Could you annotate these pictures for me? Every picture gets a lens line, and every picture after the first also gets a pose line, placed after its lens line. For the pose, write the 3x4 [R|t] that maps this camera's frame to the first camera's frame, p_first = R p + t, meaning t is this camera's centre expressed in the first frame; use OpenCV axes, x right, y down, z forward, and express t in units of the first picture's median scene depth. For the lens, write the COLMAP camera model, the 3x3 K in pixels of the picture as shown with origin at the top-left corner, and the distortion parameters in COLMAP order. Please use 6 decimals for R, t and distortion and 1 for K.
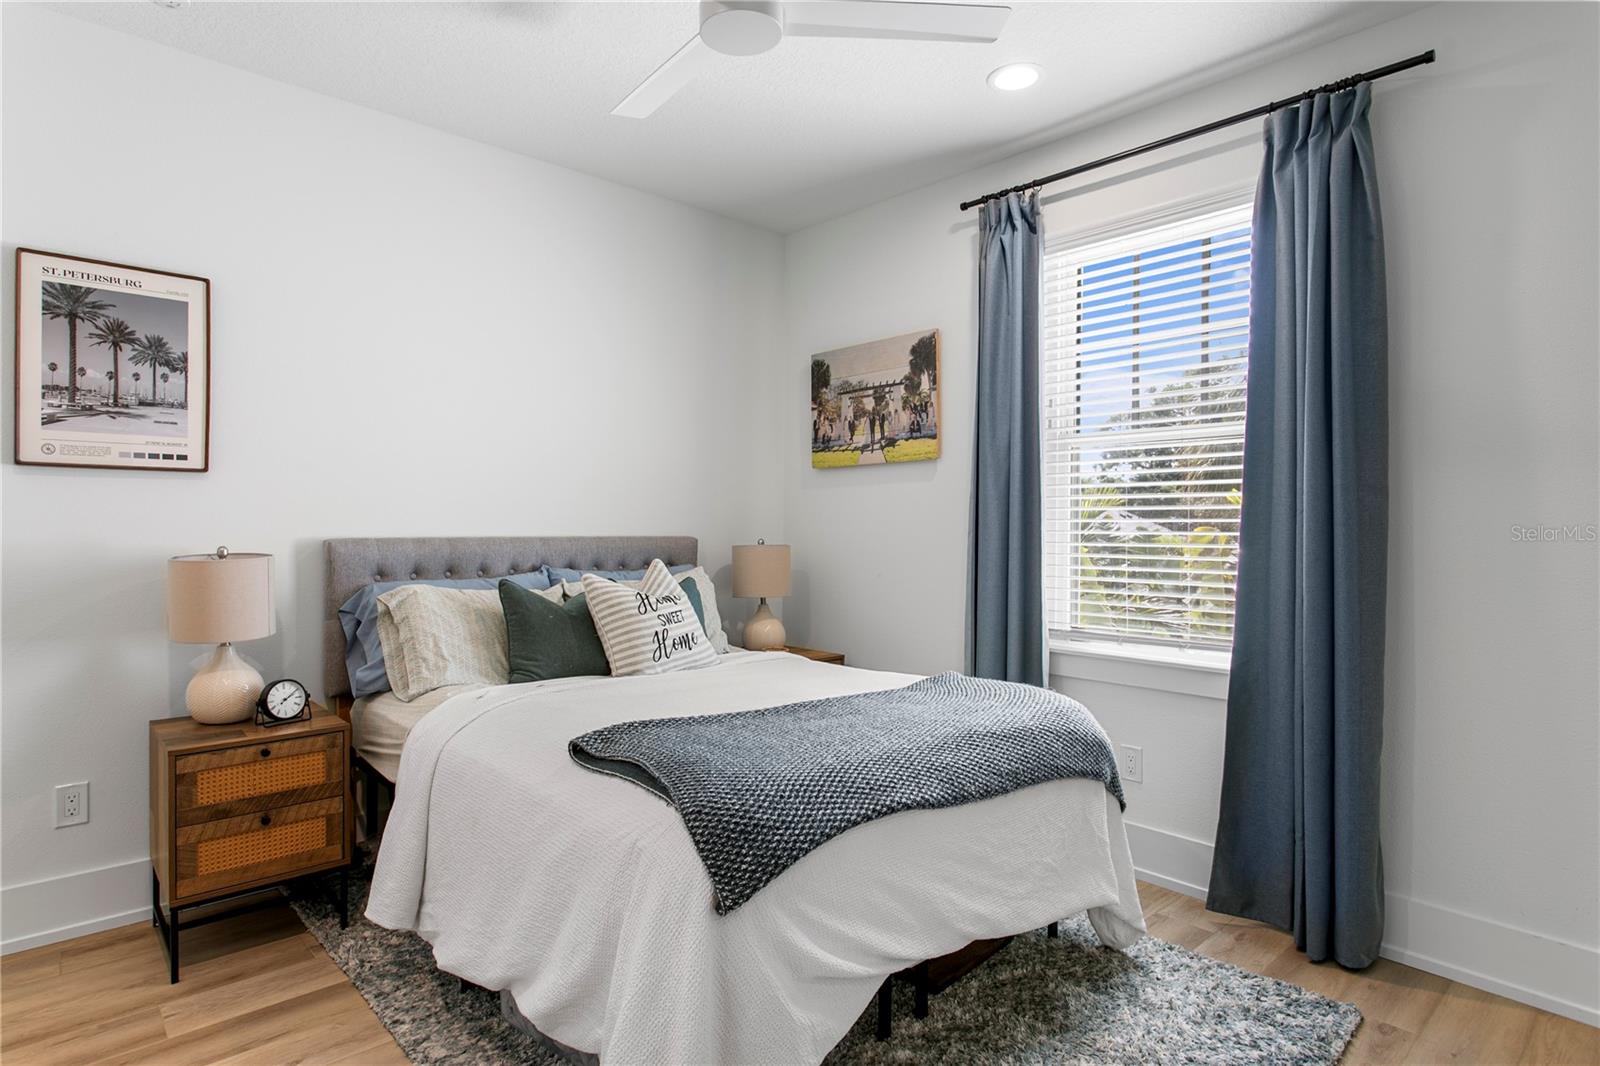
lens RADIAL K [[845.9, 0, 787.2], [0, 845.9, 535.1], [0, 0, 1]] dist [-0.007153, 0.002161]
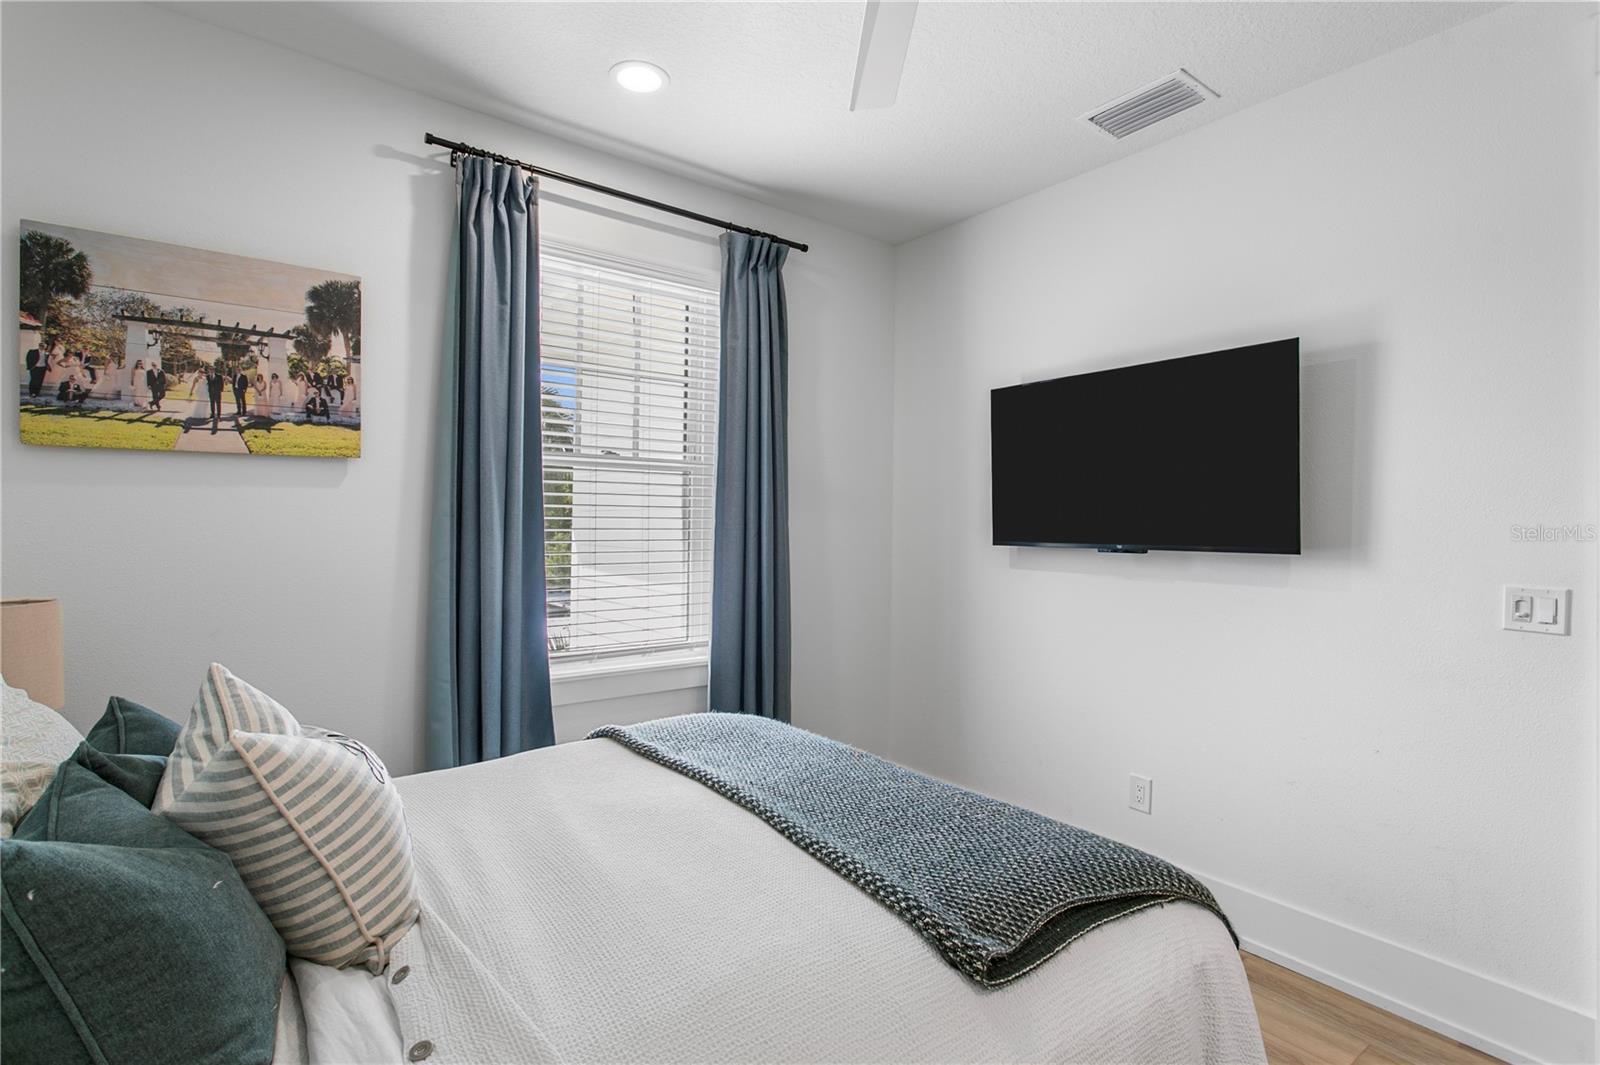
lens RADIAL K [[762.1, 0, 791.5], [0, 762.1, 518.8], [0, 0, 1]] dist [-0.003532, 0.003370]
pose [[0.106674, 0.004156, 0.994285, -0.405629], [0.002503, 0.999987, -0.004448, -0.033826], [-0.994291, 0.002964, 0.106662, 0.541194]]
